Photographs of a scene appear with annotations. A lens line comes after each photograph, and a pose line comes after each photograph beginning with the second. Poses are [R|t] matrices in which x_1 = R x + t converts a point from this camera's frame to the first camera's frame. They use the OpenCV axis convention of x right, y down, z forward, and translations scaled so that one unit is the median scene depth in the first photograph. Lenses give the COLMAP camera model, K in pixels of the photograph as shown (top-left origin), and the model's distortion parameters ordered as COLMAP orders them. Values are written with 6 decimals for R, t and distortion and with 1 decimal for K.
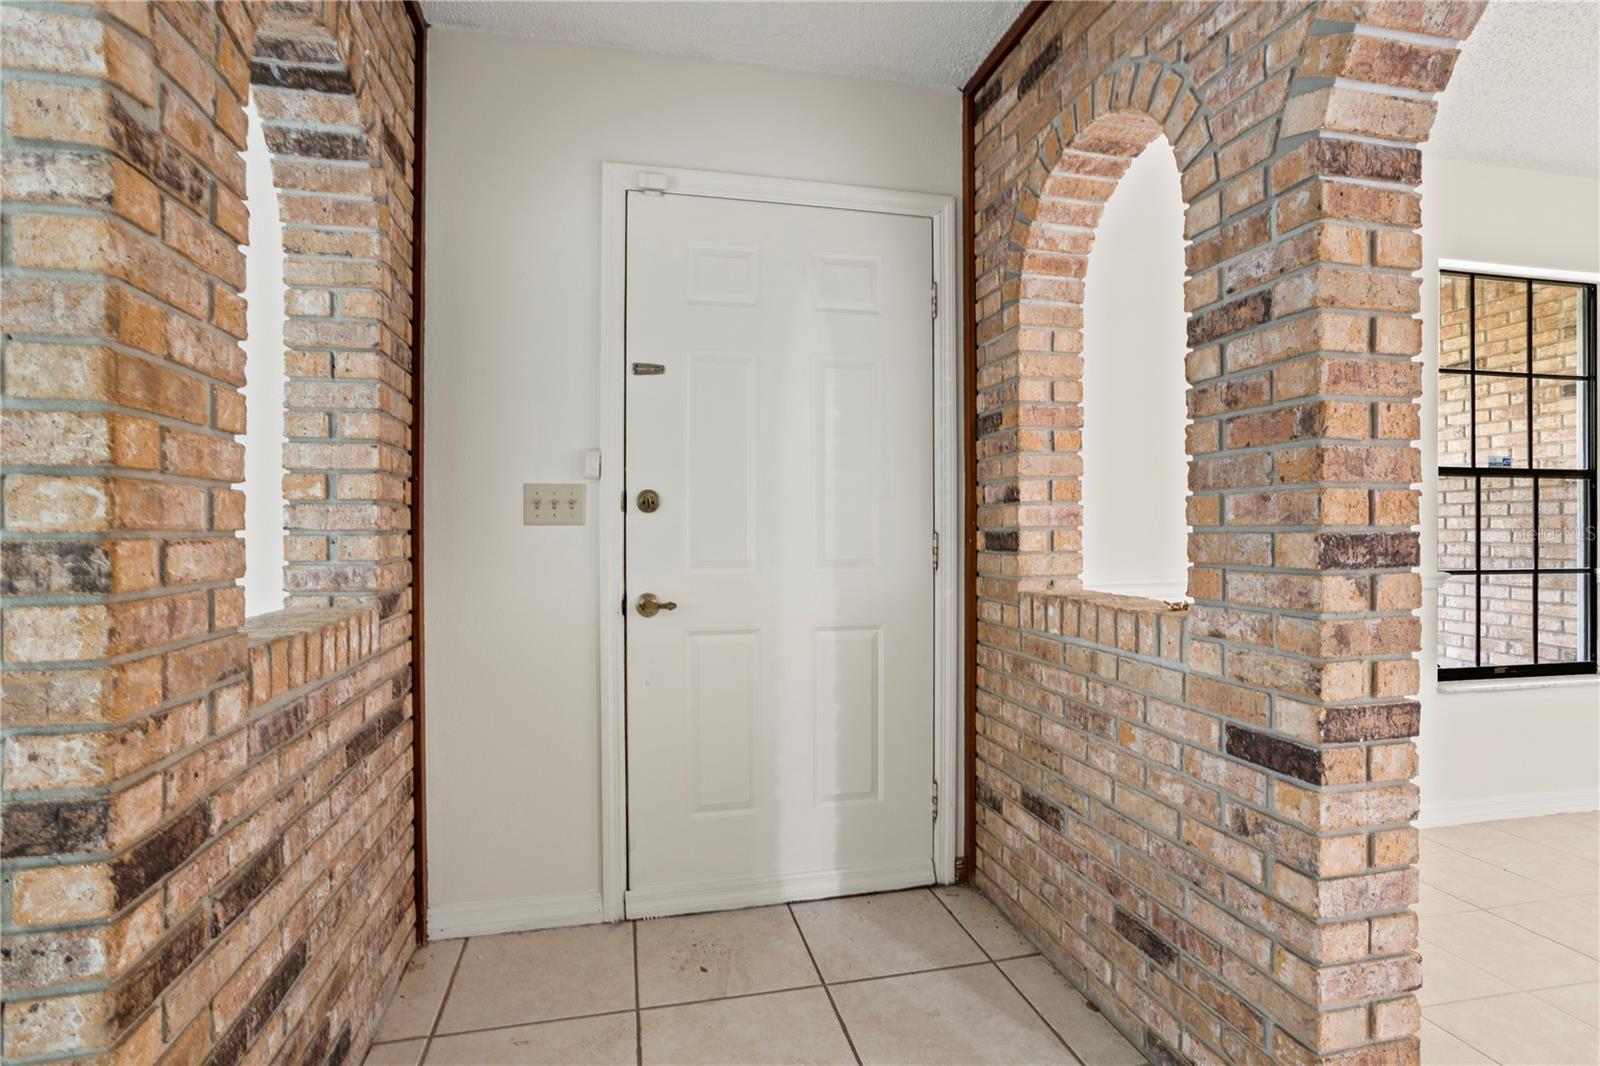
lens RADIAL K [[806.1, 0, 800.0], [0, 806.1, 533.0], [0, 0, 1]] dist [-0.003289, 0.006603]
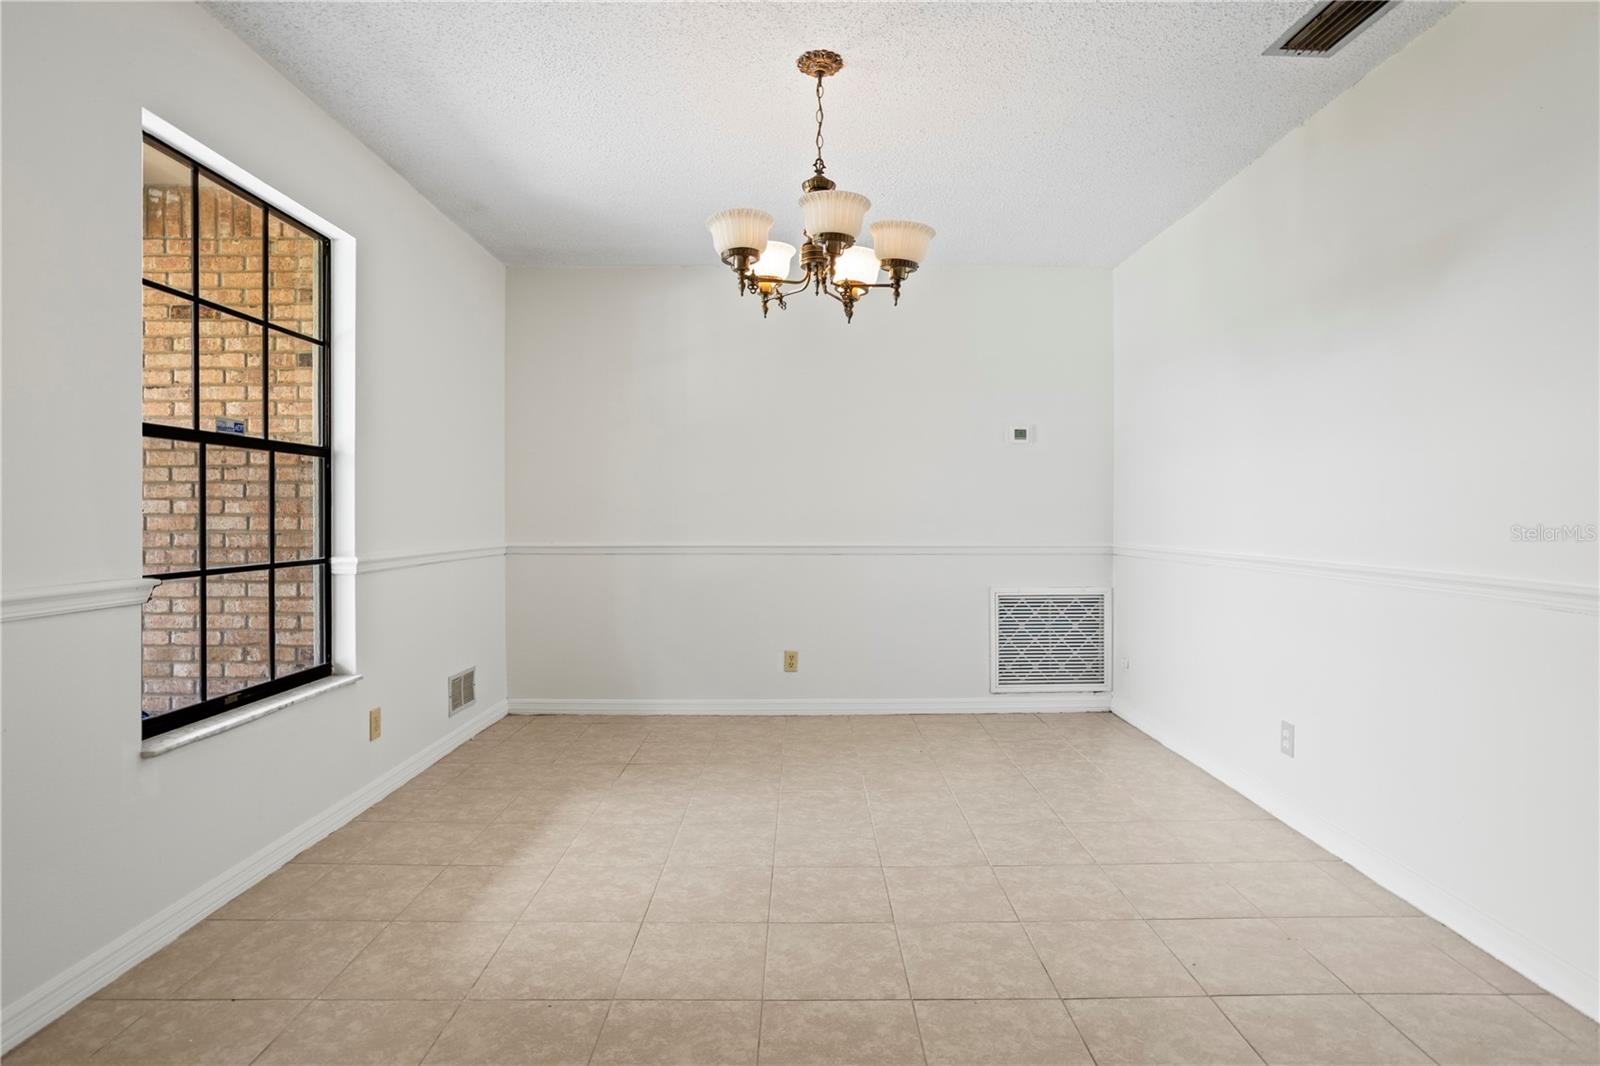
lens RADIAL K [[769.1, 0, 802.3], [0, 769.1, 515.3], [0, 0, 1]] dist [-0.057816, 0.032843]
pose [[0.220282, 0.000568, 0.975436, 0.255068], [0.002379, 0.999997, -0.001120, -0.001558], [-0.975433, 0.002567, 0.220280, 0.275148]]
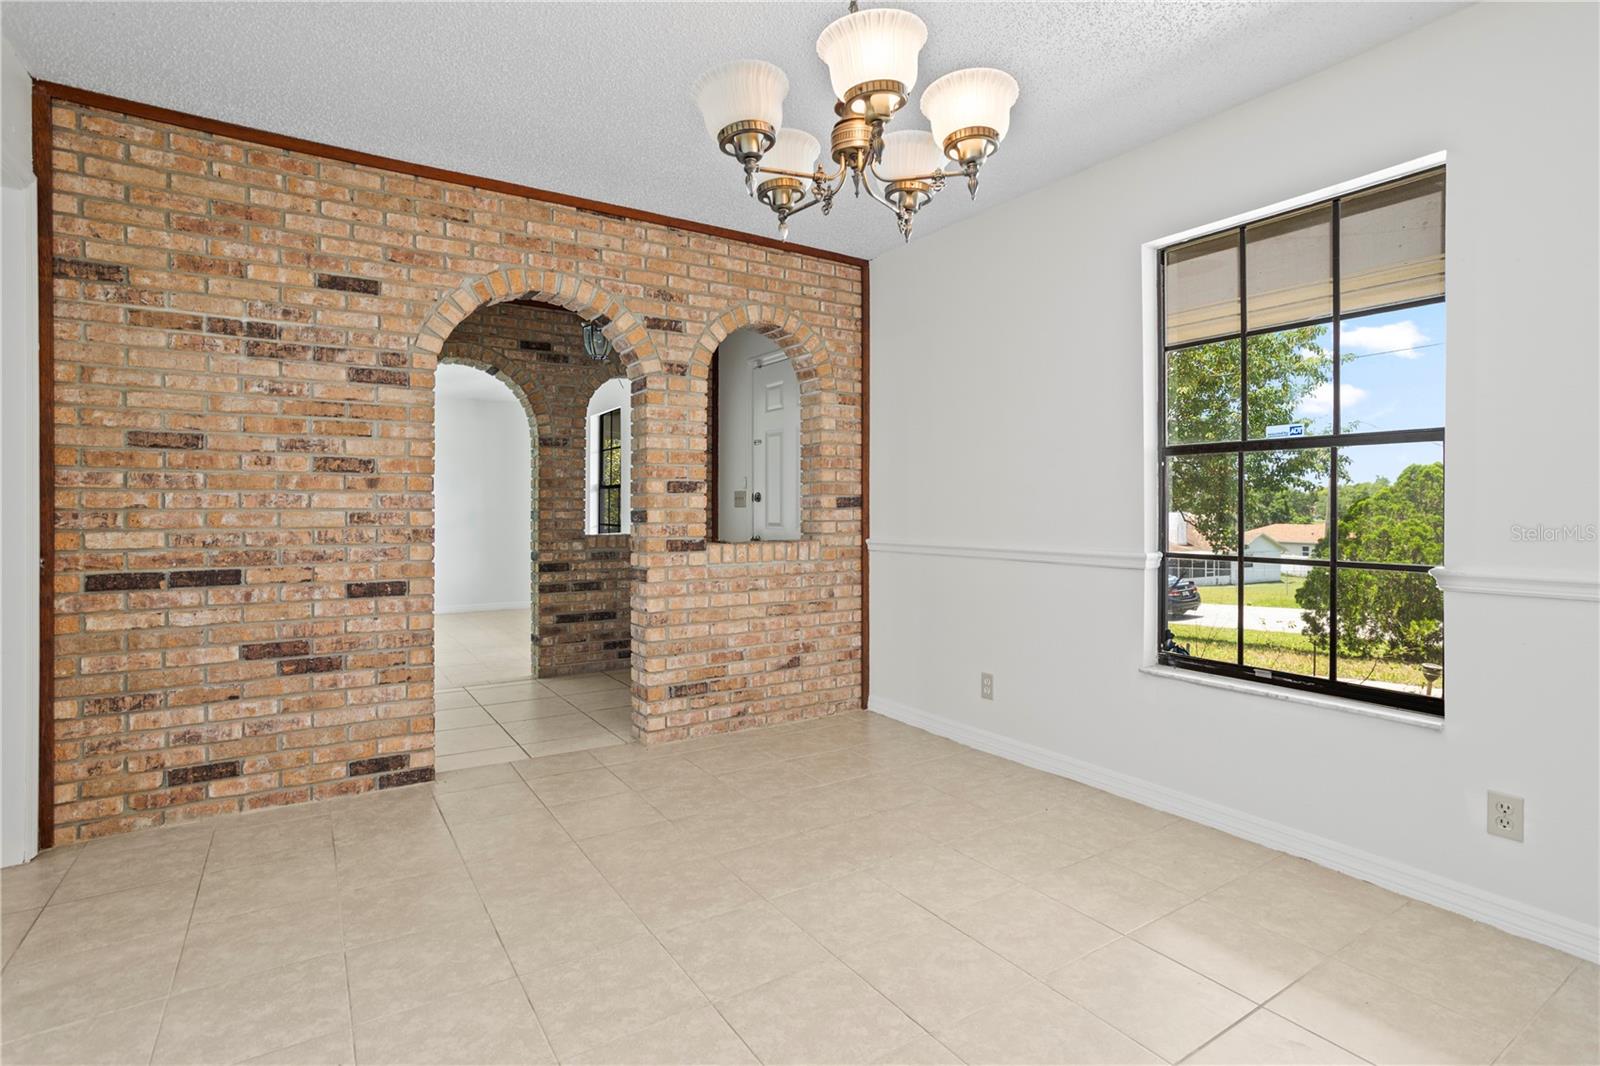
lens RADIAL K [[769.1, 0, 802.3], [0, 769.1, 515.3], [0, 0, 1]] dist [-0.057816, 0.032843]
pose [[0.356735, 0.007690, -0.934174, 1.253424], [-0.003852, 0.999970, 0.006761, -0.002198], [0.934198, 0.001187, 0.356753, 0.220583]]
